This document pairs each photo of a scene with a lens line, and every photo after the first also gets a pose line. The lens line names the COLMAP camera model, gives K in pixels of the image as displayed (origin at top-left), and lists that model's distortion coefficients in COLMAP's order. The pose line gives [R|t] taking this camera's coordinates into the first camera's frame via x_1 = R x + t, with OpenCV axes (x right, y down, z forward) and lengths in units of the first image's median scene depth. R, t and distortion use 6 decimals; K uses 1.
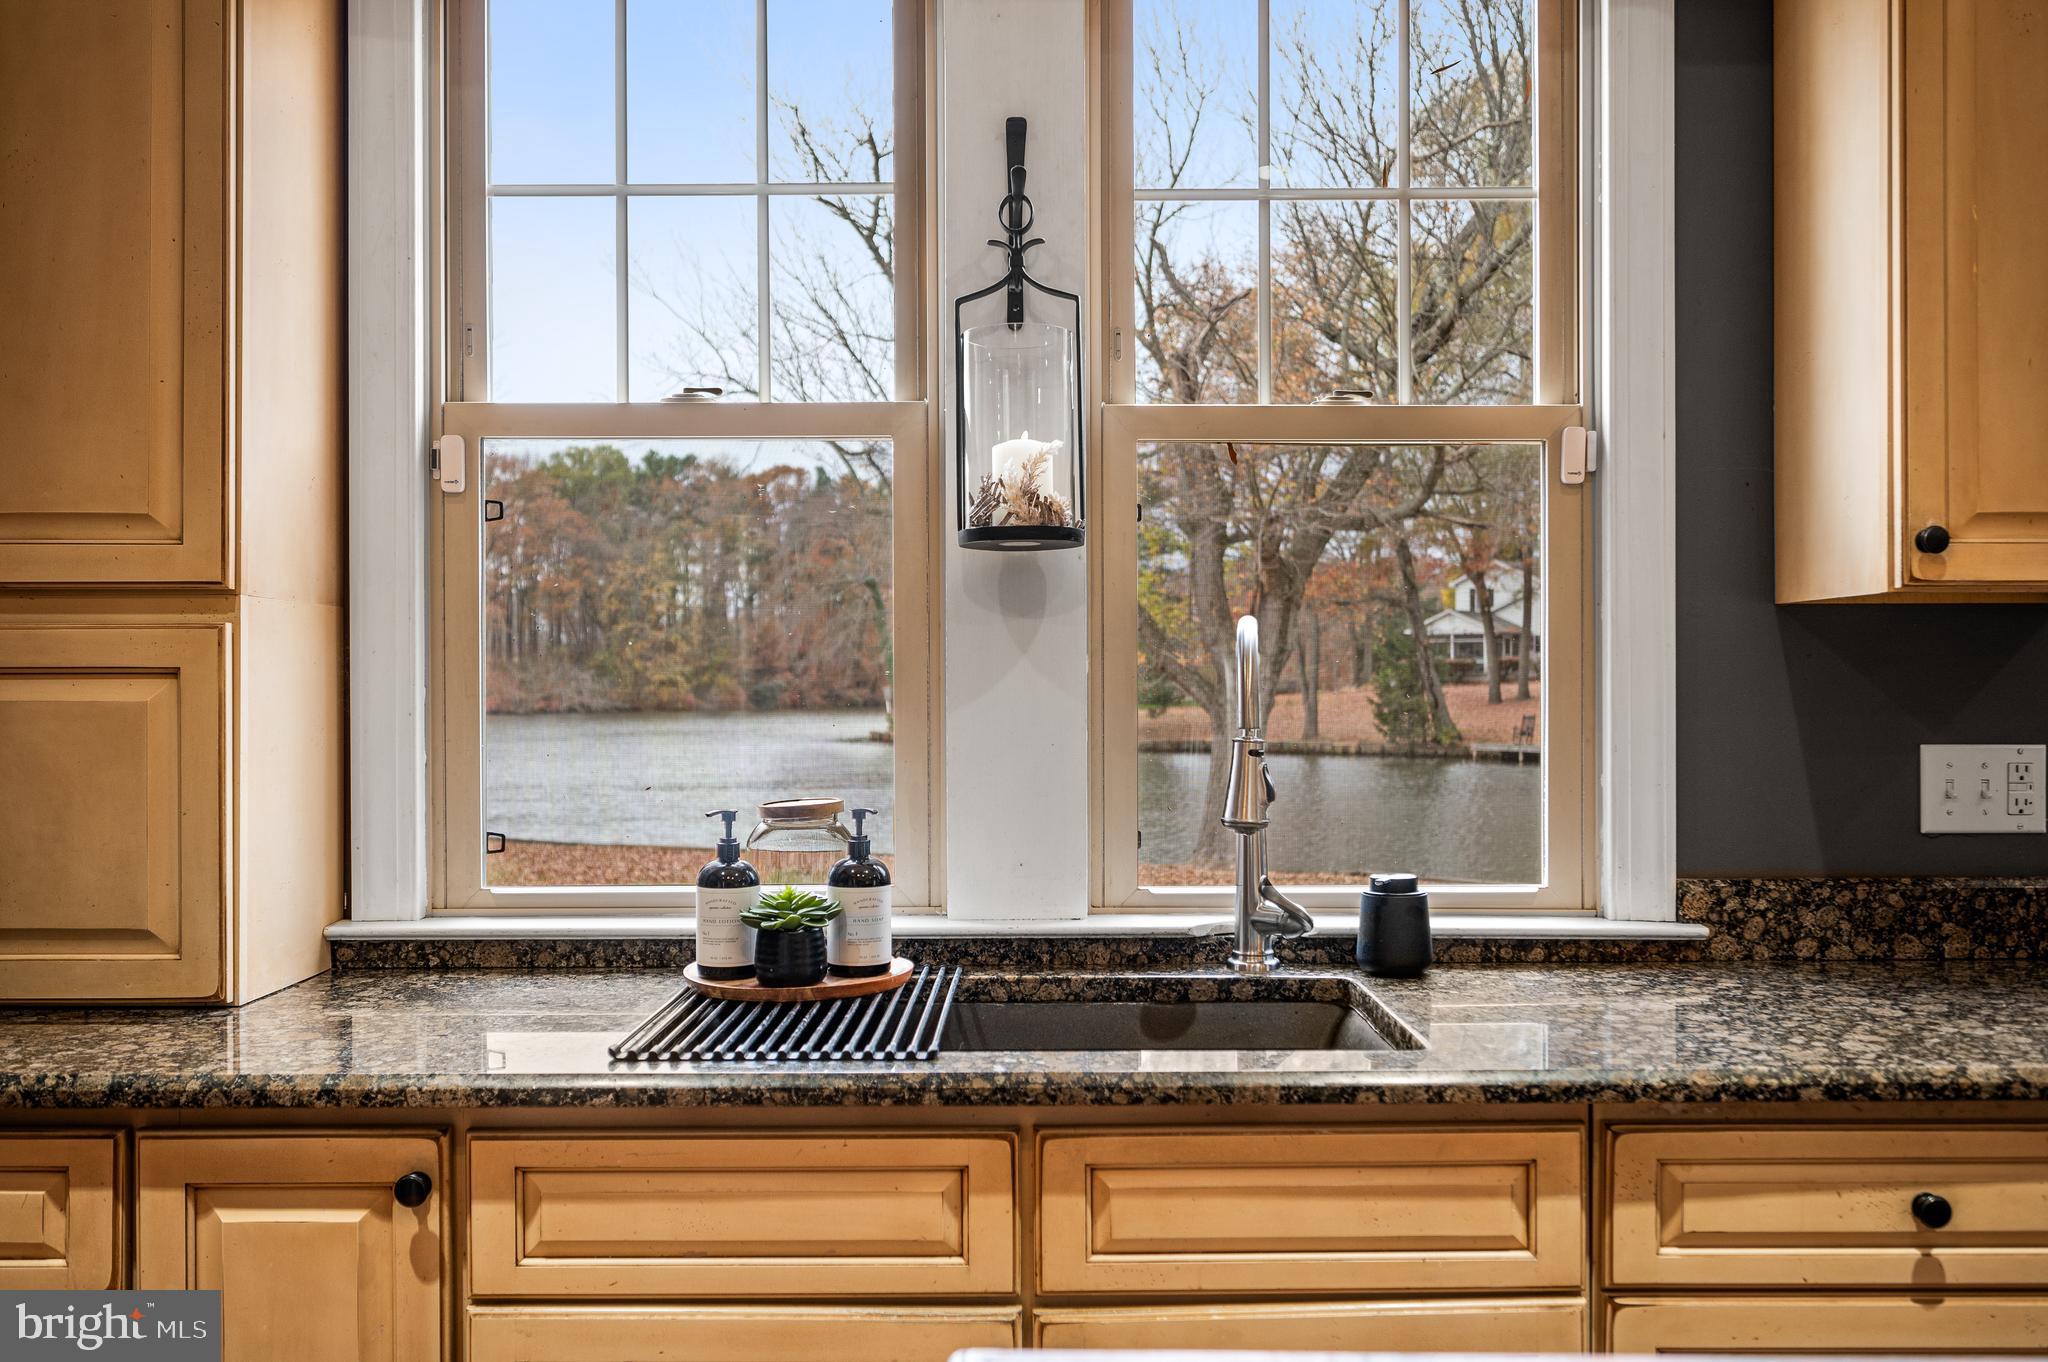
lens RADIAL K [[1783.0, 0, 1027.5], [0, 1783.0, 680.5], [0, 0, 1]] dist [0.000077, -0.012027]
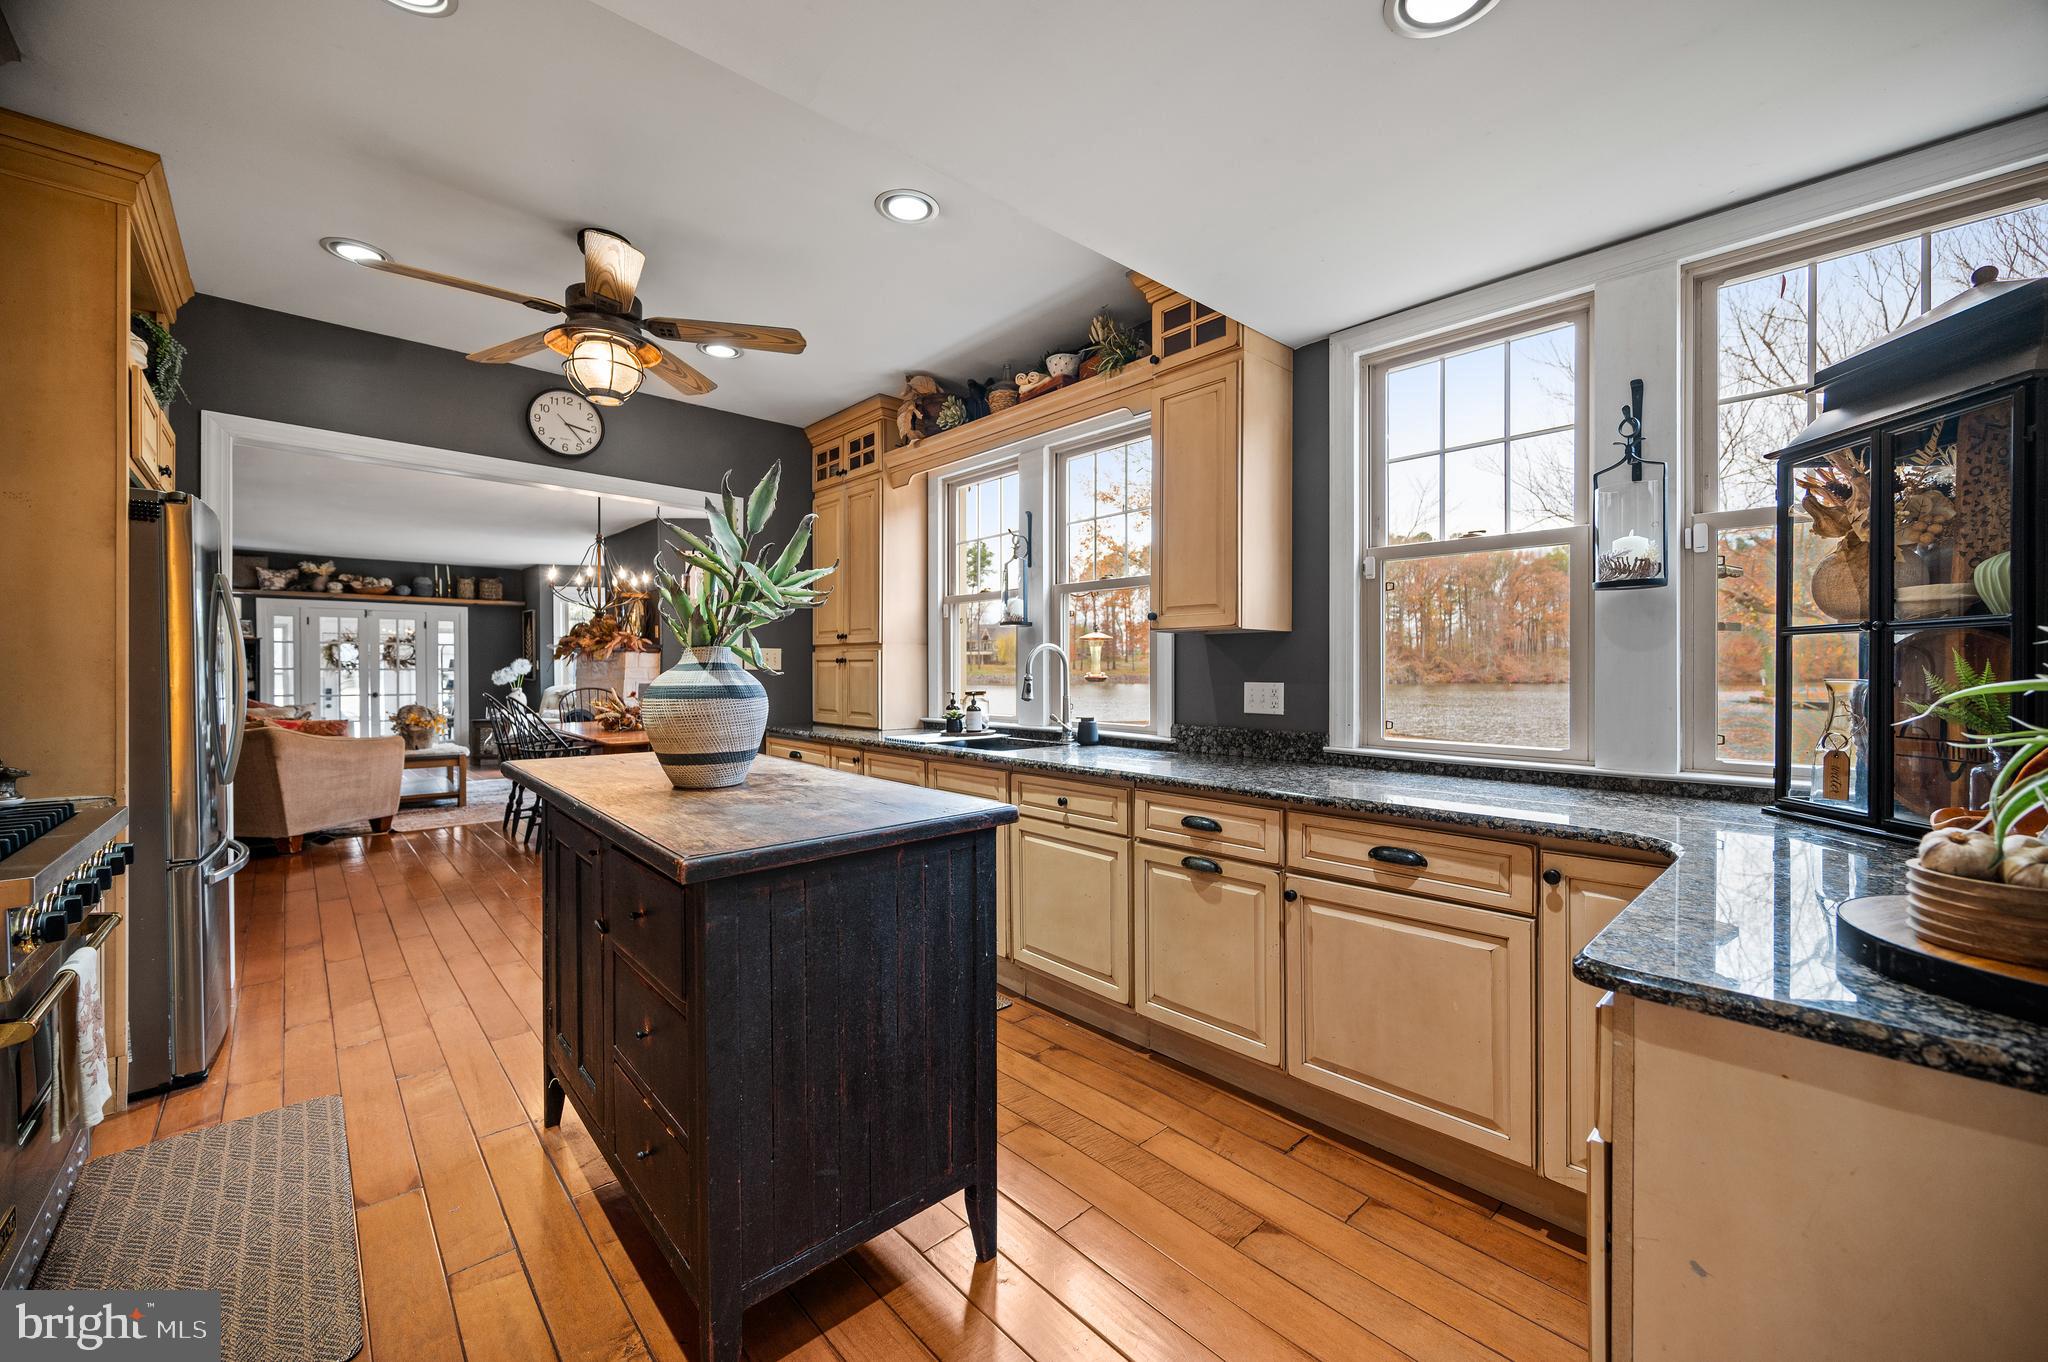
lens RADIAL K [[793.6, 0, 1103.6], [0, 793.6, 682.1], [0, 0, 1]] dist [0.002489, 0.000059]
pose [[0.702303, 0.013545, -0.711750, 1.453031], [-0.000596, 0.999830, 0.018439, 0.013351], [0.711878, -0.012526, 0.702191, -0.083763]]
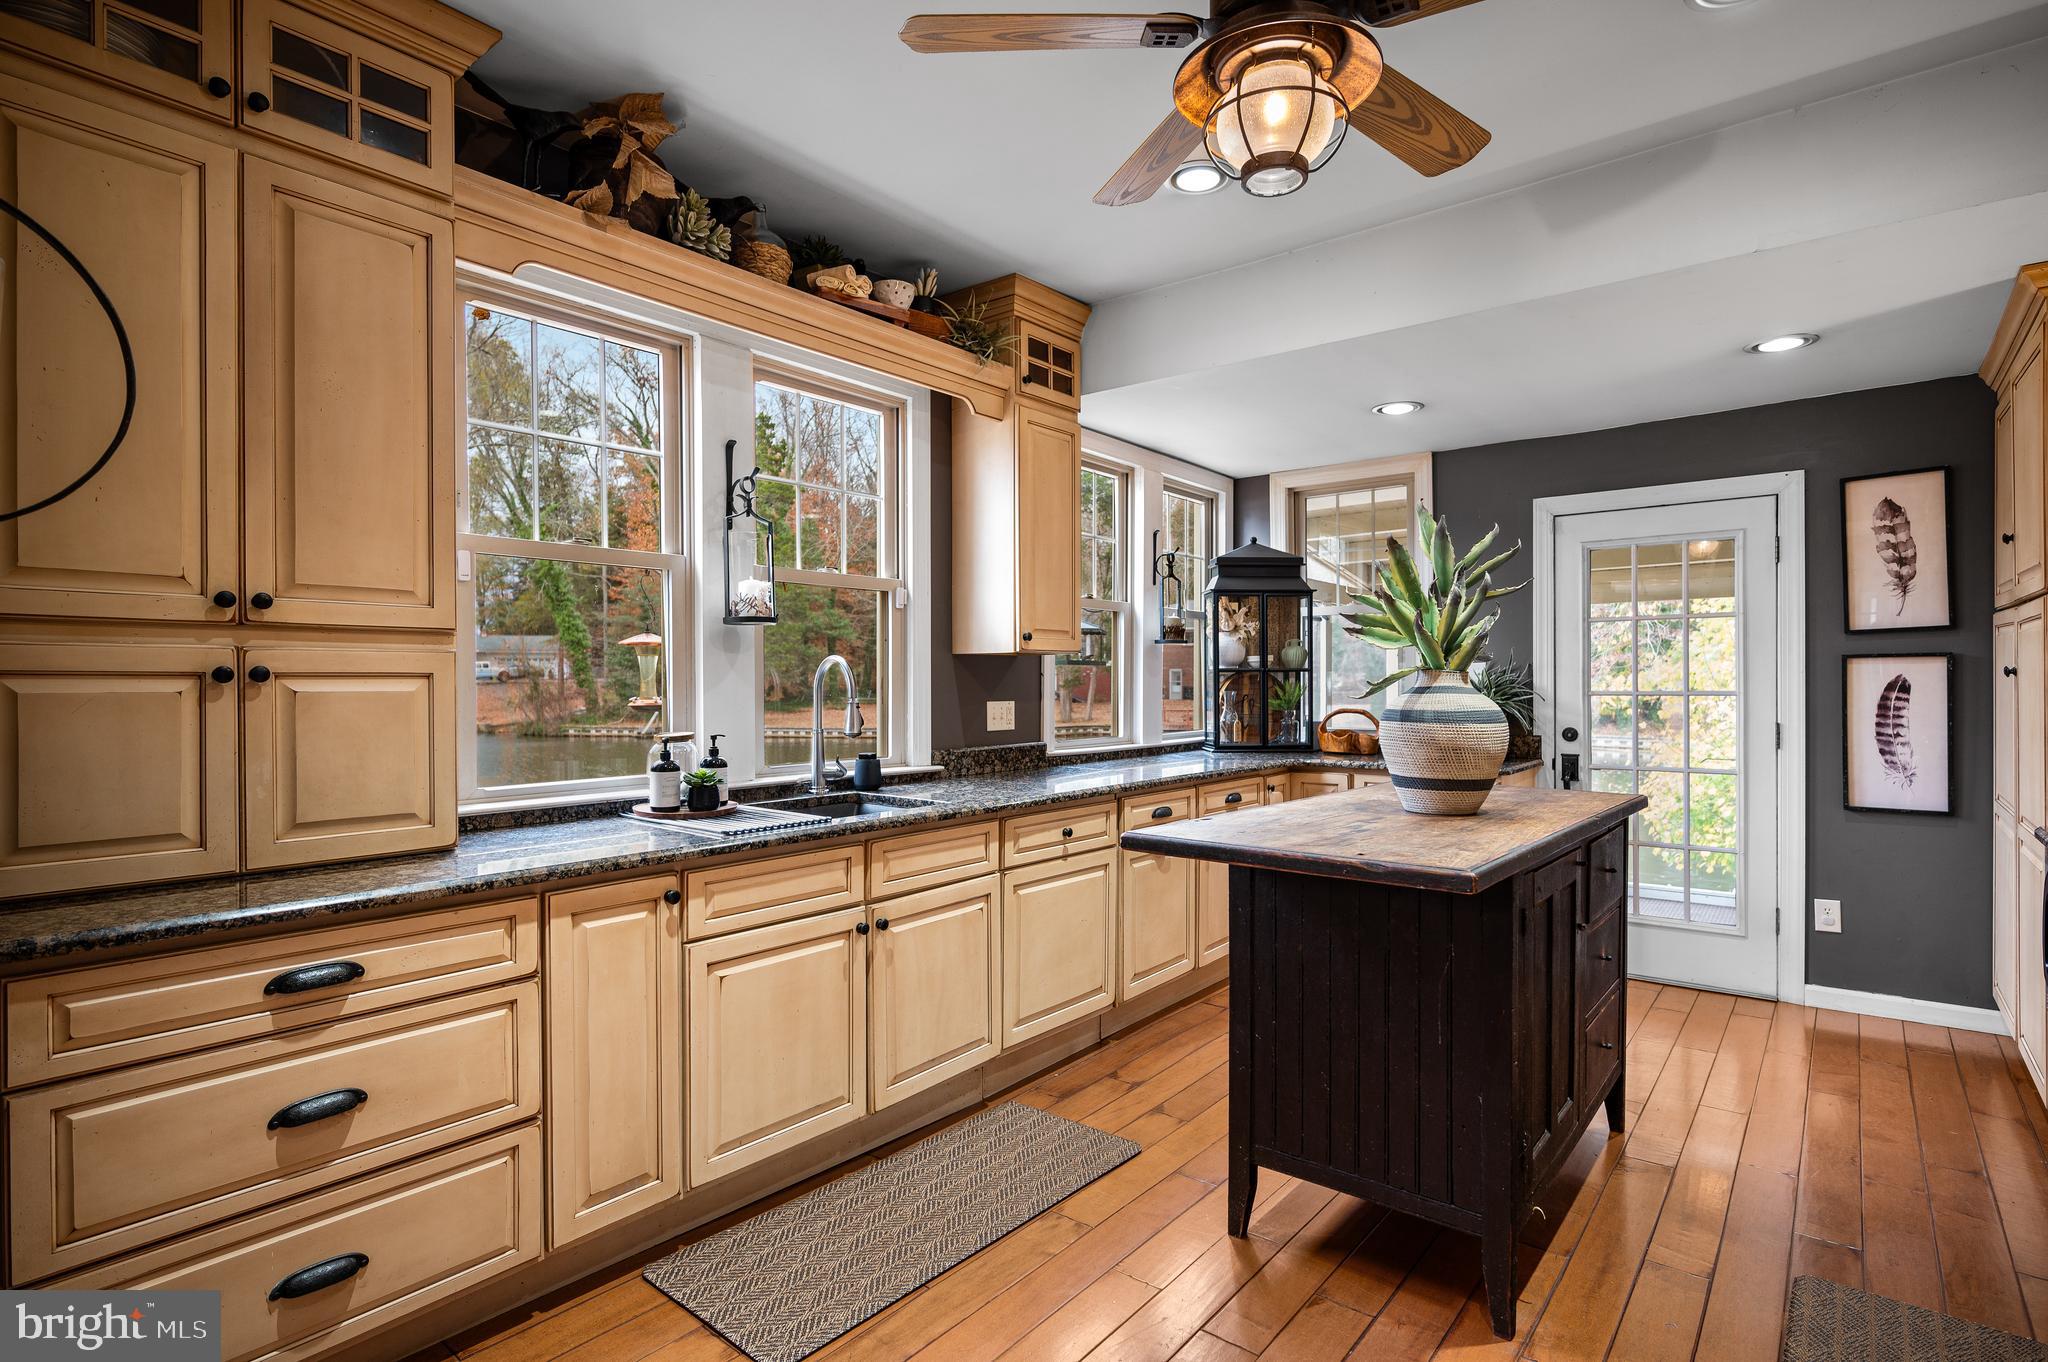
lens RADIAL K [[1015.6, 0, 1036.6], [0, 1015.6, 680.6], [0, 0, 1]] dist [0.001158, 0.000291]
pose [[0.637934, 0.000355, 0.770091, -0.881583], [-0.000157, 1.000000, -0.000331, 0.000683], [-0.770091, 0.000090, 0.637934, -0.182403]]
